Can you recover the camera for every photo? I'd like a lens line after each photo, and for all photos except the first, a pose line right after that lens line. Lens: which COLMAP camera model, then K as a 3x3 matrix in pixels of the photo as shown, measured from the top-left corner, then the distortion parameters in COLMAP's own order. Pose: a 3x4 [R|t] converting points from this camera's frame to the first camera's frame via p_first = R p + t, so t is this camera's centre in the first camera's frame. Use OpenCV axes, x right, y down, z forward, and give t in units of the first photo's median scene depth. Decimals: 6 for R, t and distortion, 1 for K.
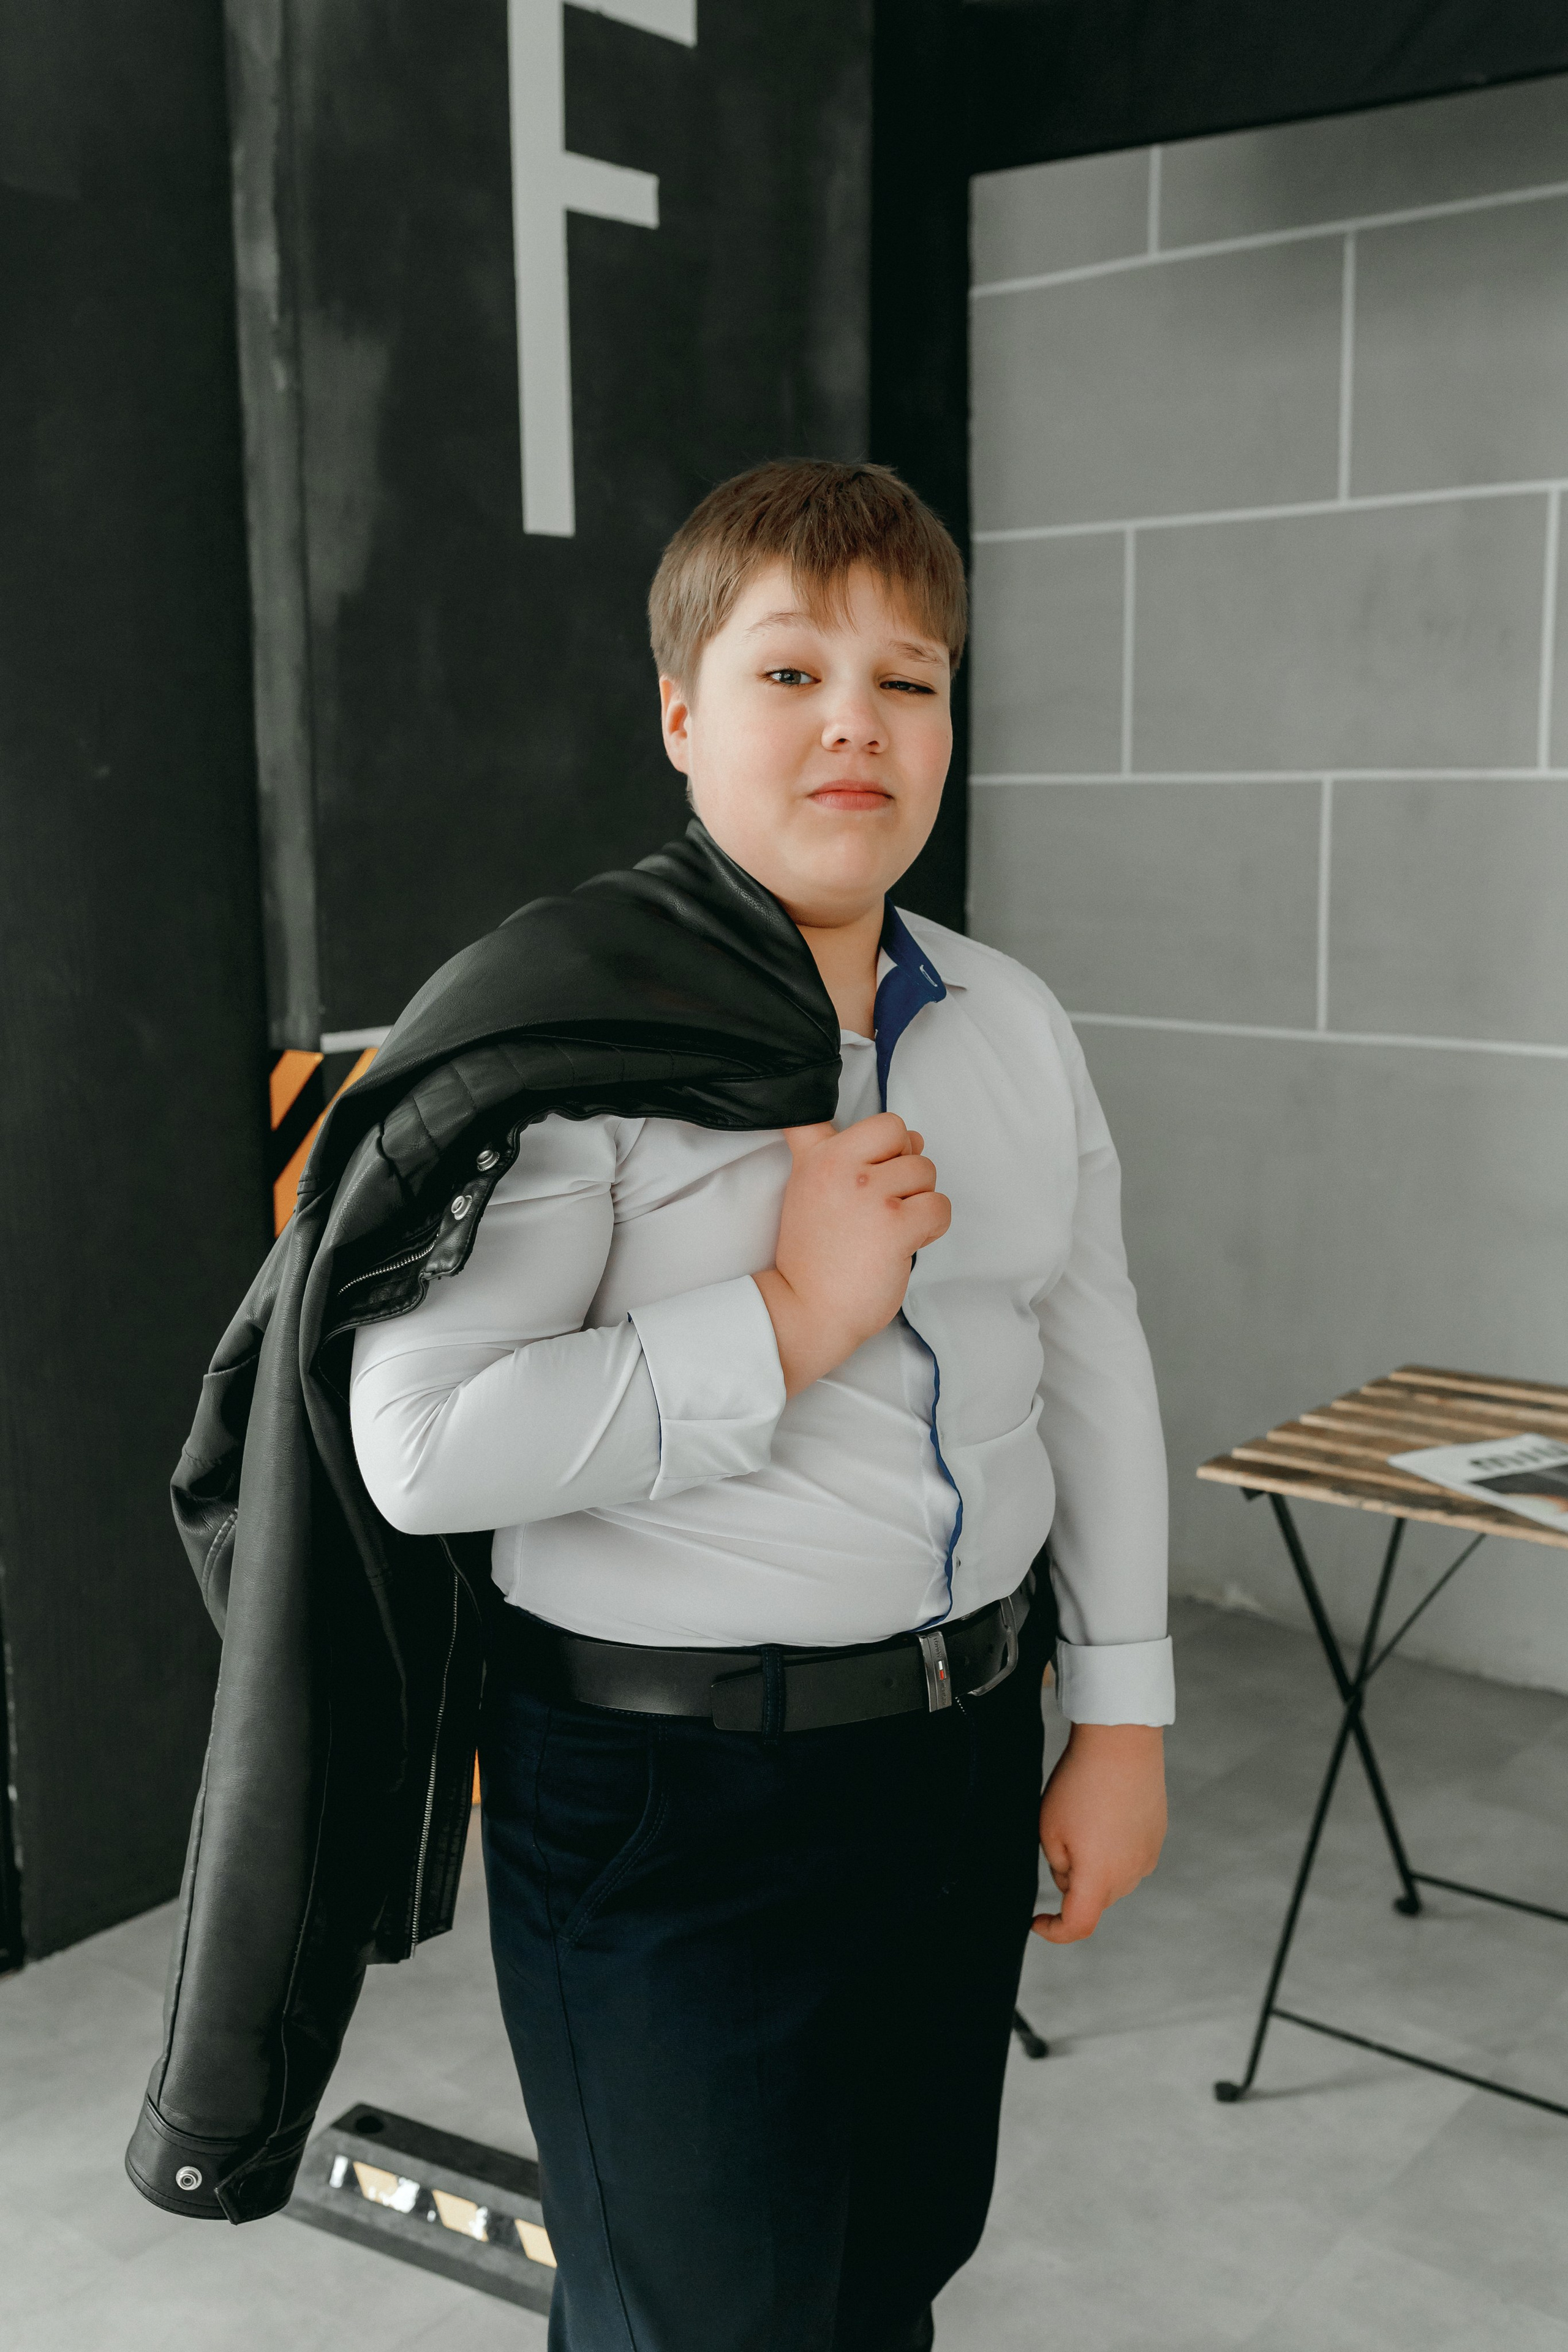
lens RADIAL K [[2305.4, 0, 784.8], [0, 2305.4, 1139.1], [0, 0, 1]] dist [0.003587, 0.000000]
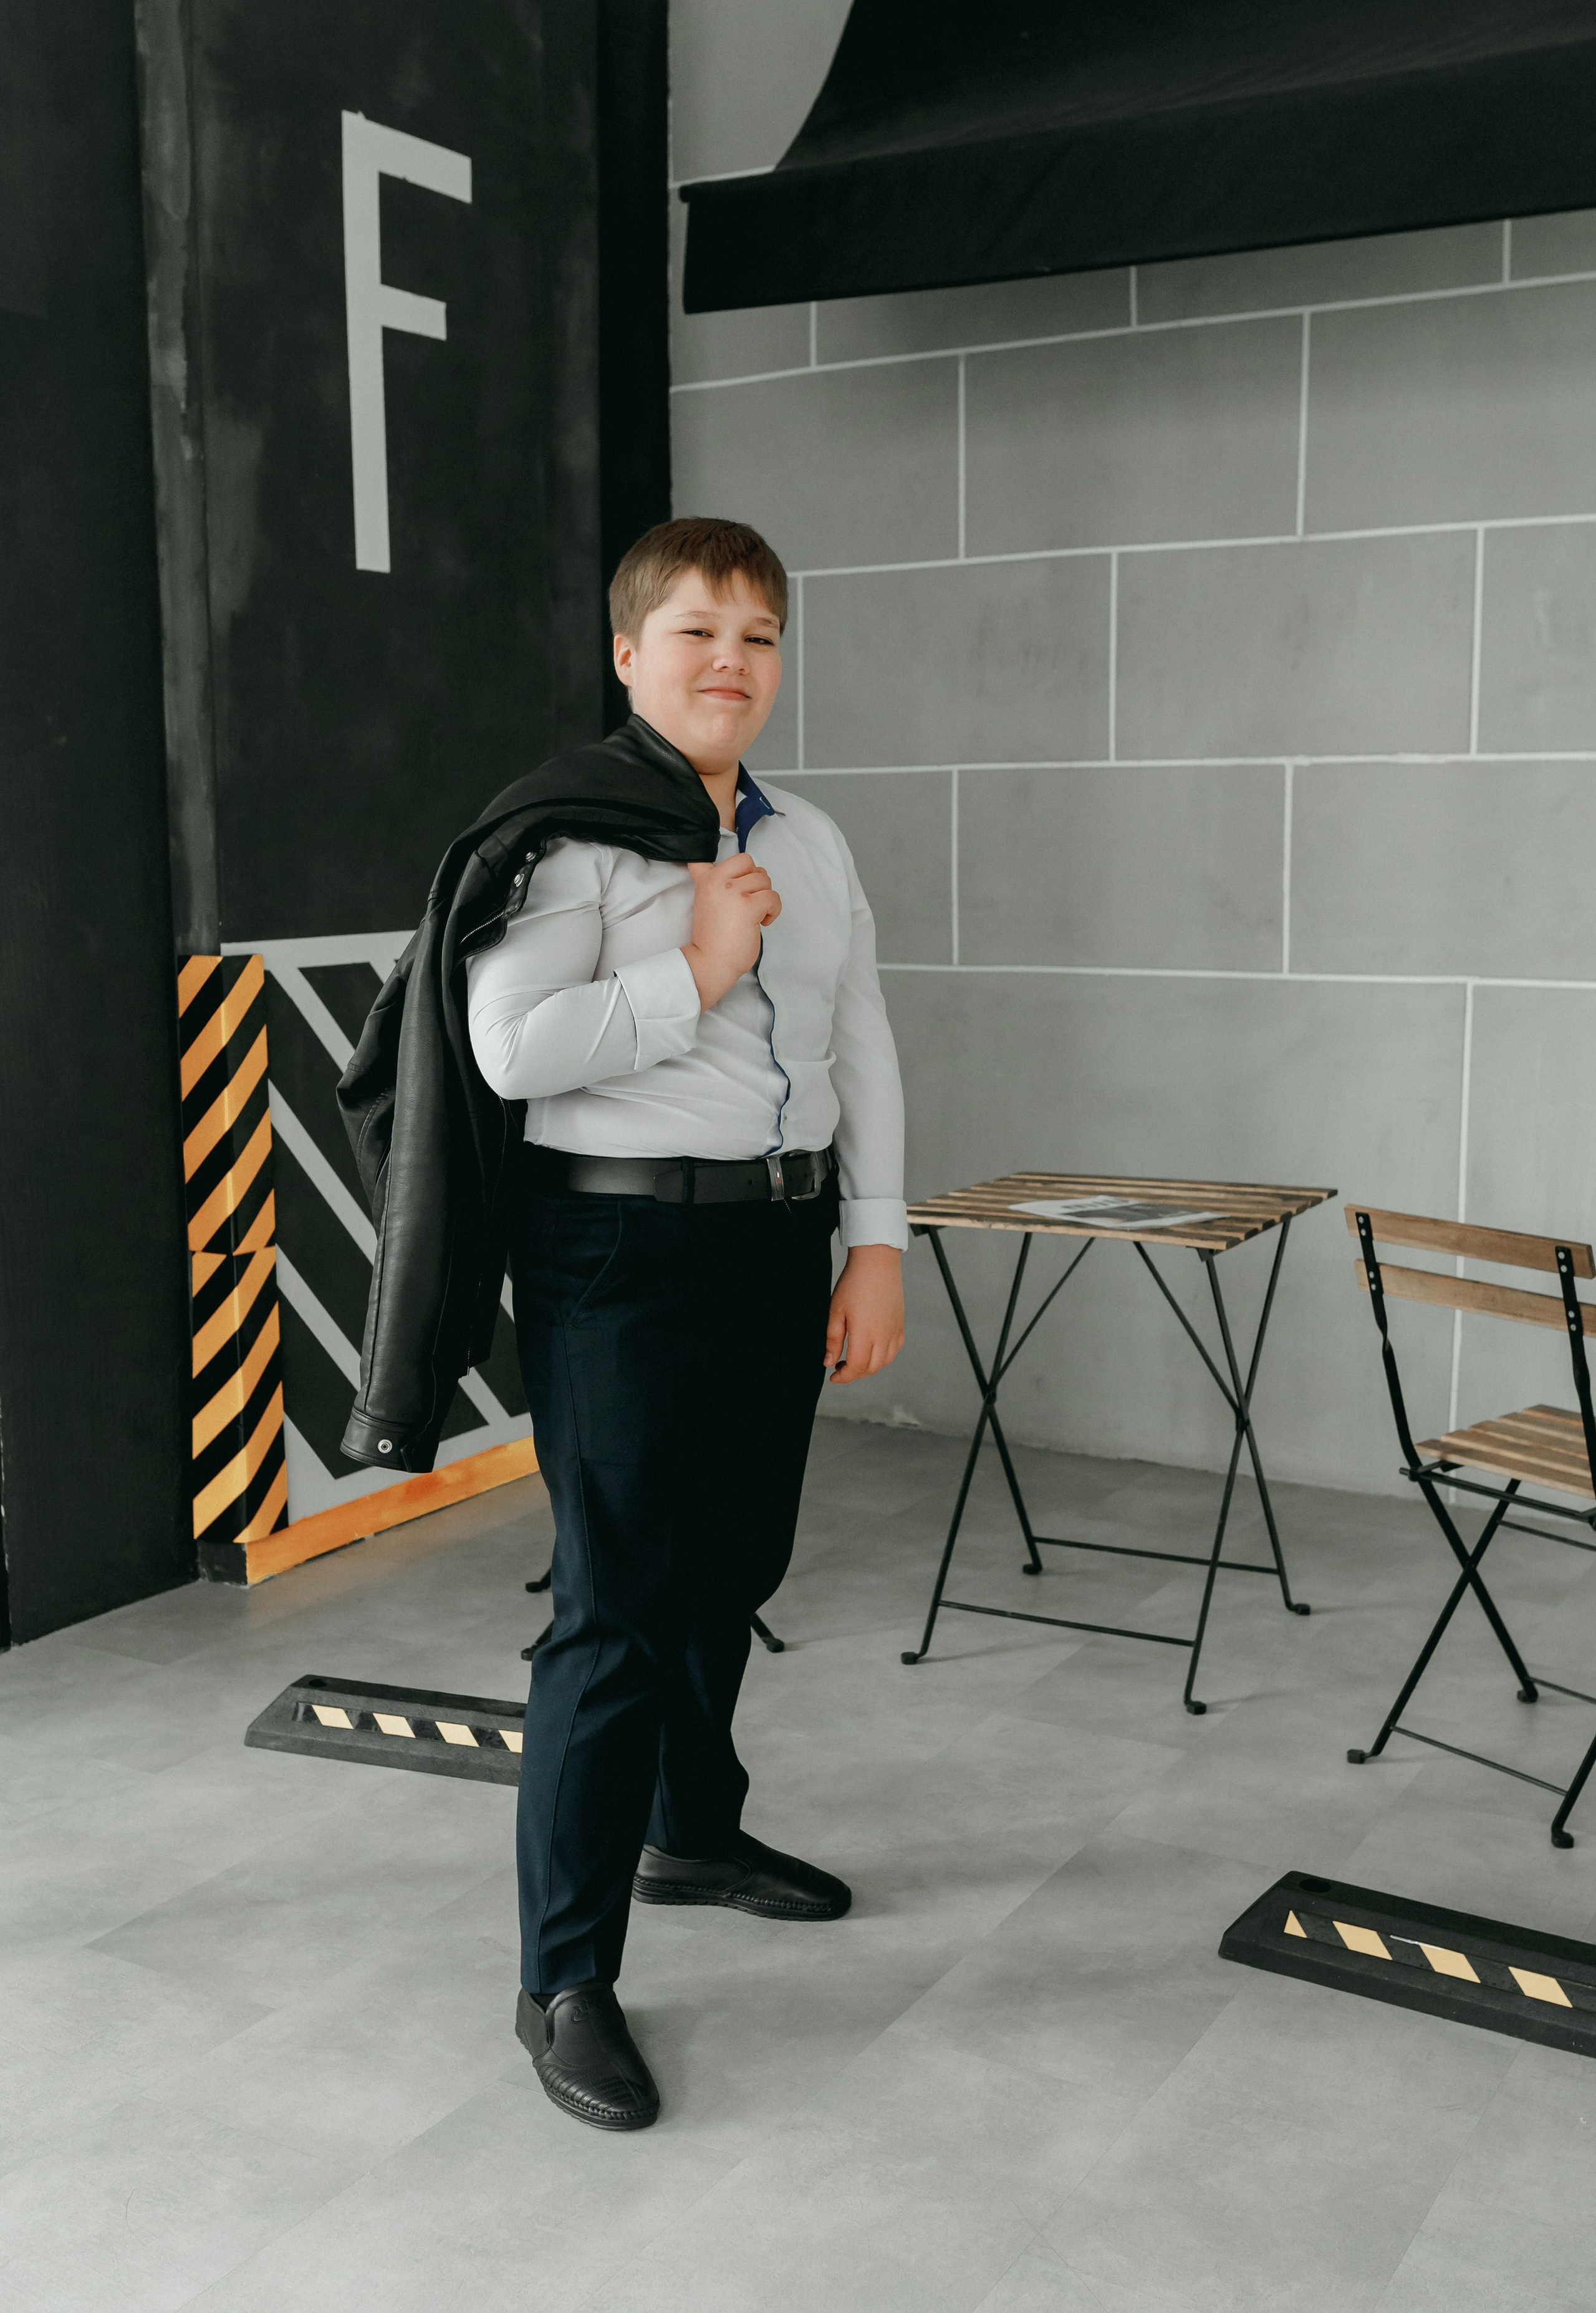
lens RADIAL K [[2361.2, 0, 793.8], [0, 2361.2, 1151.8], [0, 0, 1]] dist [0.011092, 0.000000]
pose [[0.986980, -0.020041, 0.159591, -0.095048], [0.023601, 0.999512, -0.020440, 0.110987], [-0.159104, 0.023940, 0.986972, -0.392927]]
